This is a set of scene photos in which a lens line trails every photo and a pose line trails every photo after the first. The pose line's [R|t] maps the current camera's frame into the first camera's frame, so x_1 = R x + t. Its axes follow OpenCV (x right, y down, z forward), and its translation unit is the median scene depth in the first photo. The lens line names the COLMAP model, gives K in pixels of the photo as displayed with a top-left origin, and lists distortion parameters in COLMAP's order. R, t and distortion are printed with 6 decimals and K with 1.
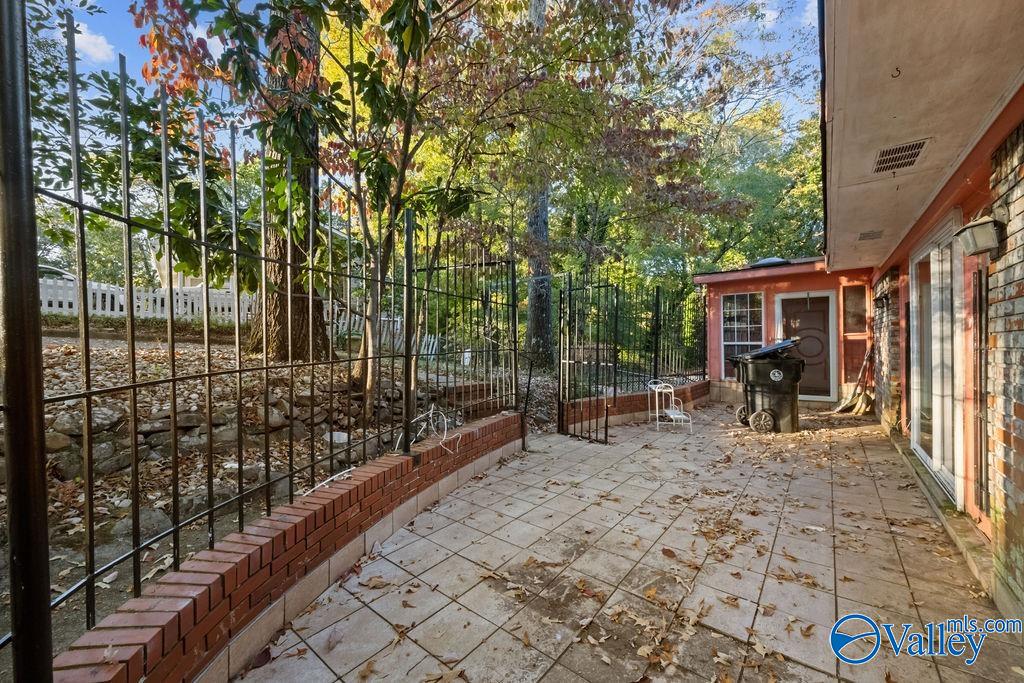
lens RADIAL K [[402.9, 0, 509.7], [0, 402.9, 341.0], [0, 0, 1]] dist [-0.000354, -0.000084]
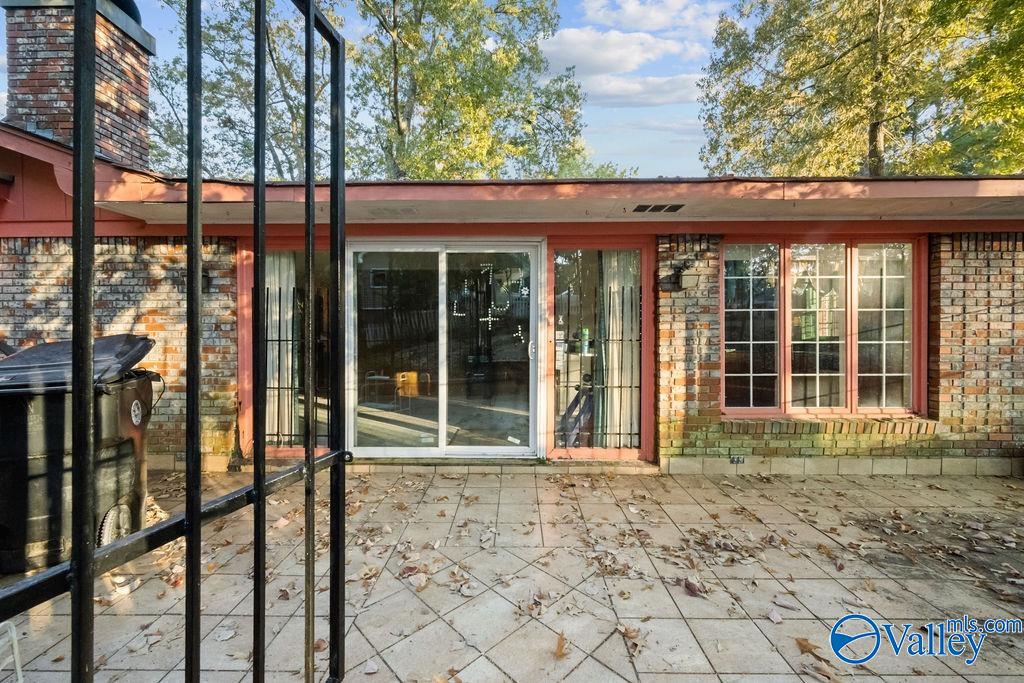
lens RADIAL K [[402.9, 0, 509.7], [0, 402.9, 341.0], [0, 0, 1]] dist [-0.000354, -0.000084]
pose [[-0.606247, -0.010298, 0.795209, 0.099900], [0.004389, 0.999858, 0.016295, -0.001733], [-0.795264, 0.013369, -0.606116, 1.773766]]
